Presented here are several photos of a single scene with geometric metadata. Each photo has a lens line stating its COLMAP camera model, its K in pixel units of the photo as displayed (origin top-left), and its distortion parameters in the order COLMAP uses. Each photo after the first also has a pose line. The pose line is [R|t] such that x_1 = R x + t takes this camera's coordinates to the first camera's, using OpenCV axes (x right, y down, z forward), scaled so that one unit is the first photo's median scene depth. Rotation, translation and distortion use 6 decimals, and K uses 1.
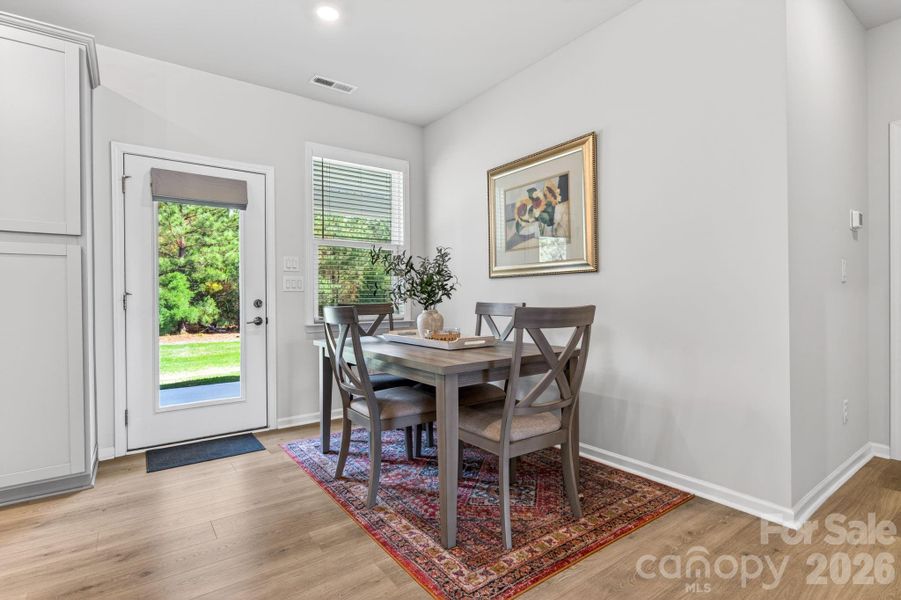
lens RADIAL K [[440.8, 0, 450.5], [0, 440.8, 300.0], [0, 0, 1]] dist [-0.003093, -0.000516]
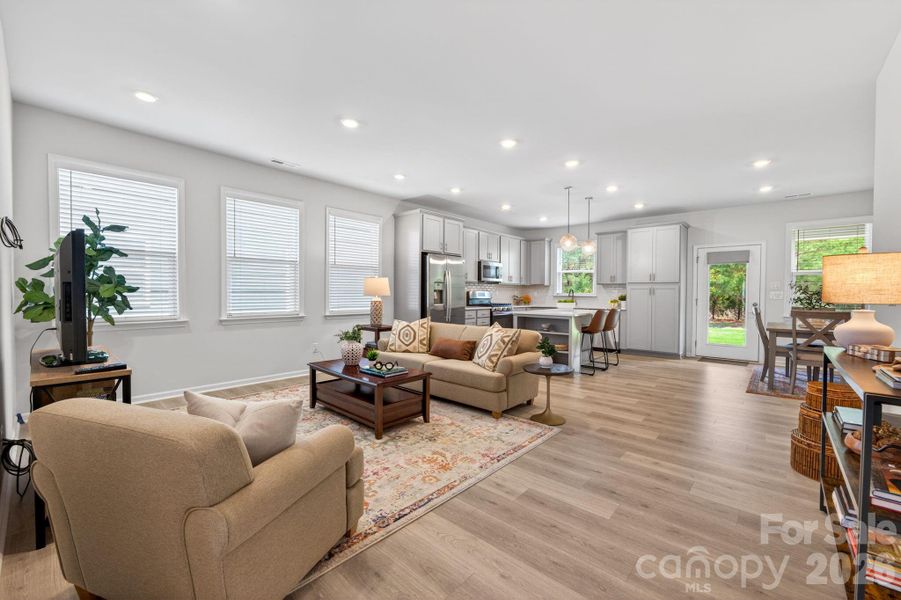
lens RADIAL K [[372.6, 0, 450.5], [0, 372.6, 300.0], [0, 0, 1]] dist [-0.002200, 0.000058]
pose [[0.211055, 0.028310, -0.977064, 1.193824], [-0.015875, 0.999548, 0.025533, -0.043592], [0.977345, 0.010122, 0.211409, -0.989580]]
